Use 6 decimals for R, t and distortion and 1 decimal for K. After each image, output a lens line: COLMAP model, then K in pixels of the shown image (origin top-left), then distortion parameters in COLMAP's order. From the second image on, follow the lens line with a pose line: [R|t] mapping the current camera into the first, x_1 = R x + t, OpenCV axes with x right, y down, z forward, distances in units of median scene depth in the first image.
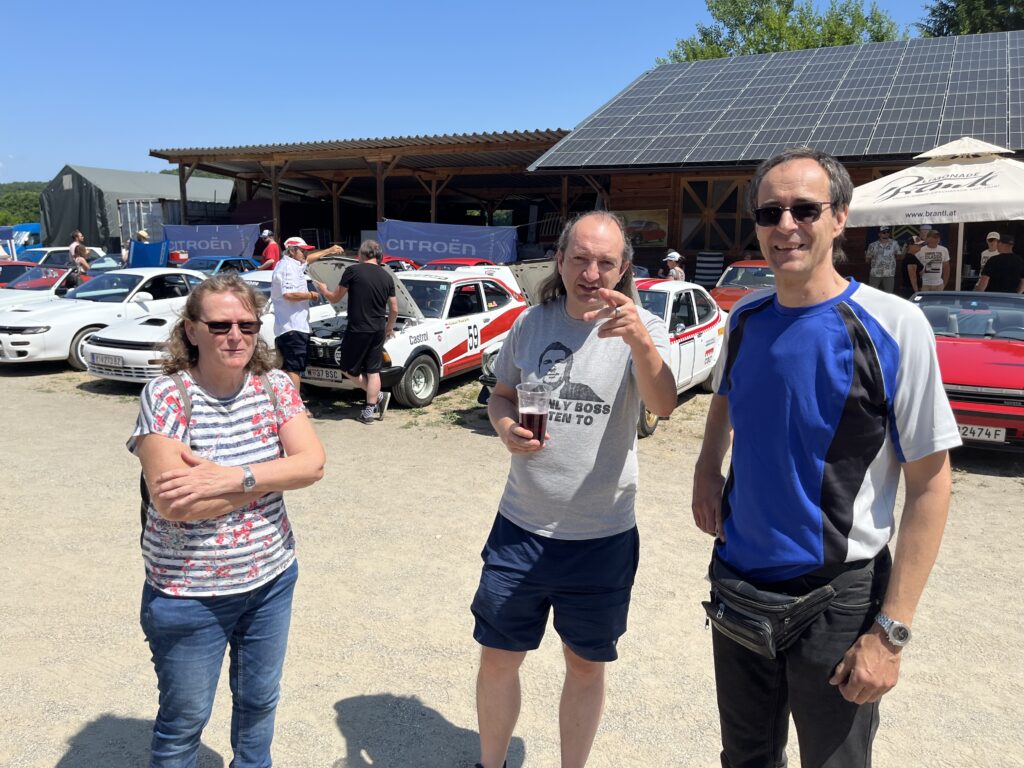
lens RADIAL K [[789.6, 0, 519.9], [0, 789.6, 379.6], [0, 0, 1]] dist [0.043999, -0.042971]
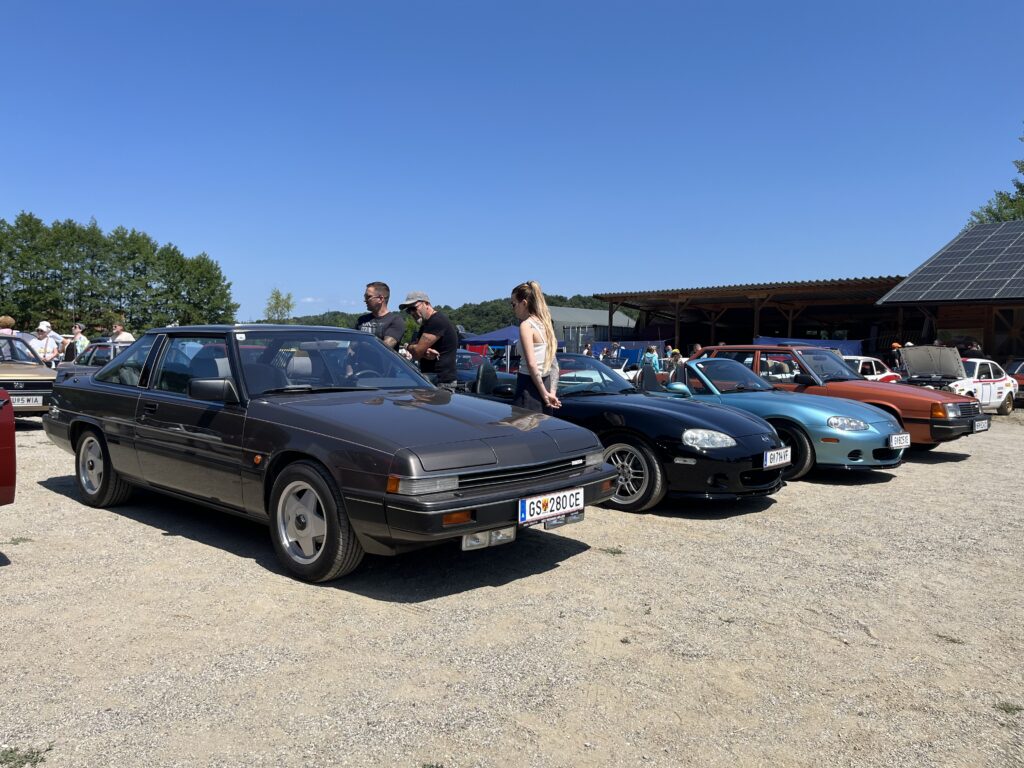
lens RADIAL K [[789.6, 0, 511.3], [0, 789.6, 382.3], [0, 0, 1]] dist [0.043999, -0.042971]
pose [[0.934528, 0.018485, -0.355409, -0.081717], [-0.071142, 0.988197, -0.135668, 0.117155], [0.348706, 0.152070, 0.924813, -0.524055]]
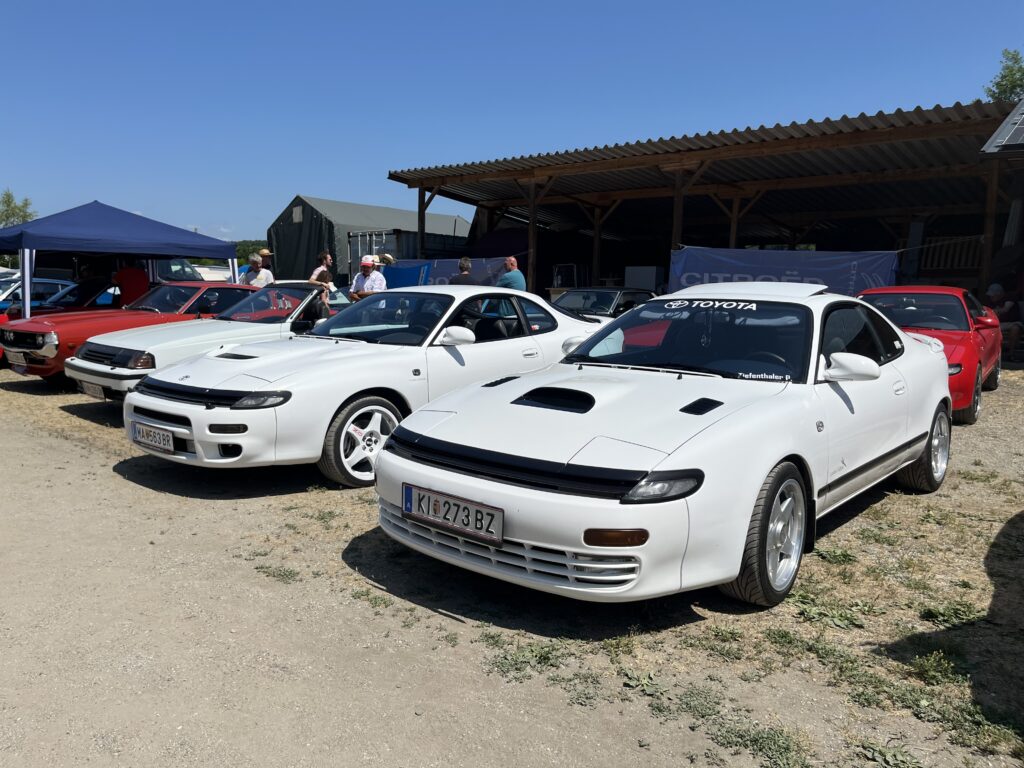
lens RADIAL K [[789.6, 0, 508.8], [0, 789.6, 388.6], [0, 0, 1]] dist [0.043999, -0.042971]
pose [[0.972320, 0.039319, -0.230320, -0.161470], [-0.052562, 0.997281, -0.051648, -0.023230], [0.227663, 0.062325, 0.971743, 0.261415]]
